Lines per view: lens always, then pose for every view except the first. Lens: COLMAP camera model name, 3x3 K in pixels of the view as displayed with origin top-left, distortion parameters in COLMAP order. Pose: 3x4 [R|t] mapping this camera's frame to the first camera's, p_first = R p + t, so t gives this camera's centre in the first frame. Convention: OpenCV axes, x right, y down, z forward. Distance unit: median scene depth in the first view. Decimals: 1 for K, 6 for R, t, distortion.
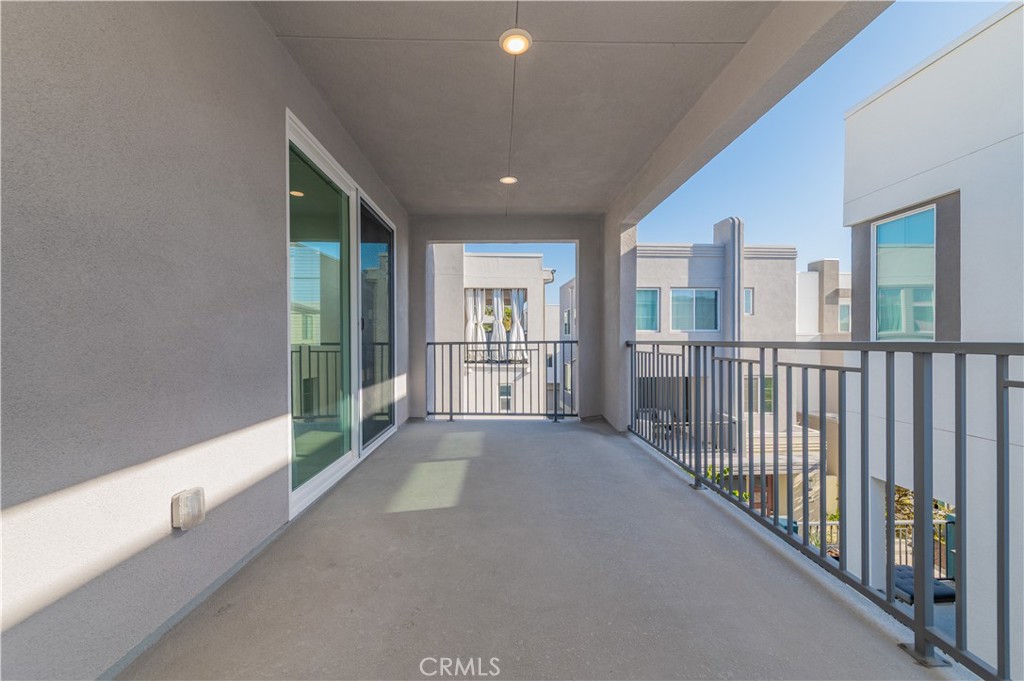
lens RADIAL K [[403.5, 0, 515.0], [0, 403.5, 343.7], [0, 0, 1]] dist [0.010404, -0.002882]
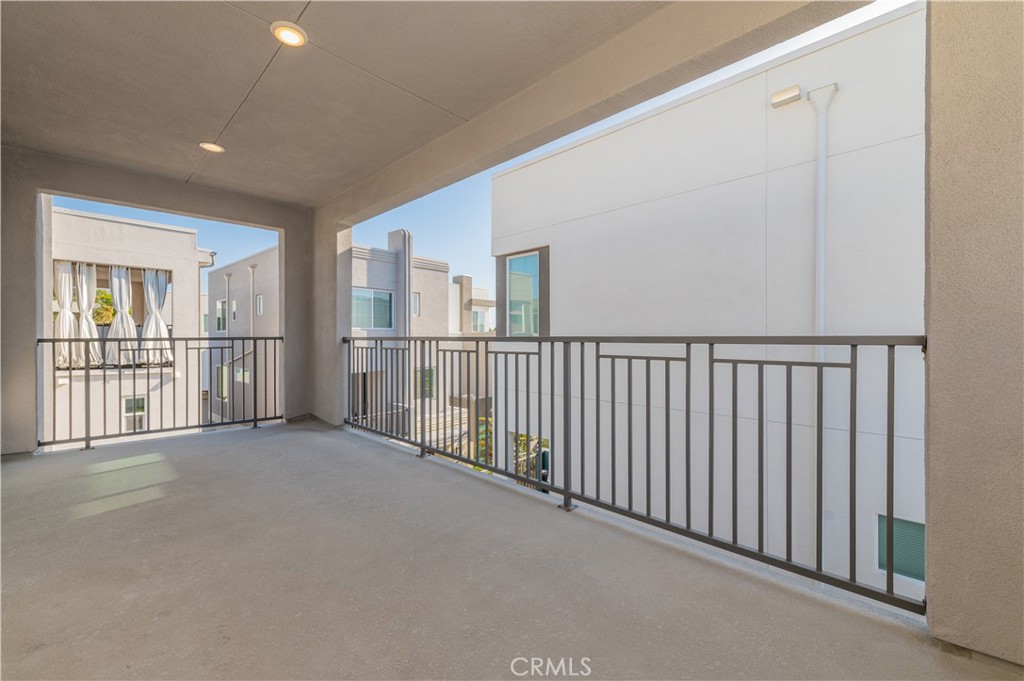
lens RADIAL K [[403.5, 0, 507.8], [0, 403.5, 339.8], [0, 0, 1]] dist [0.010404, -0.002882]
pose [[0.714896, -0.001519, 0.699229, -0.126260], [0.004614, 0.999986, -0.002546, 0.003963], [-0.699215, 0.005046, 0.714893, -0.032558]]
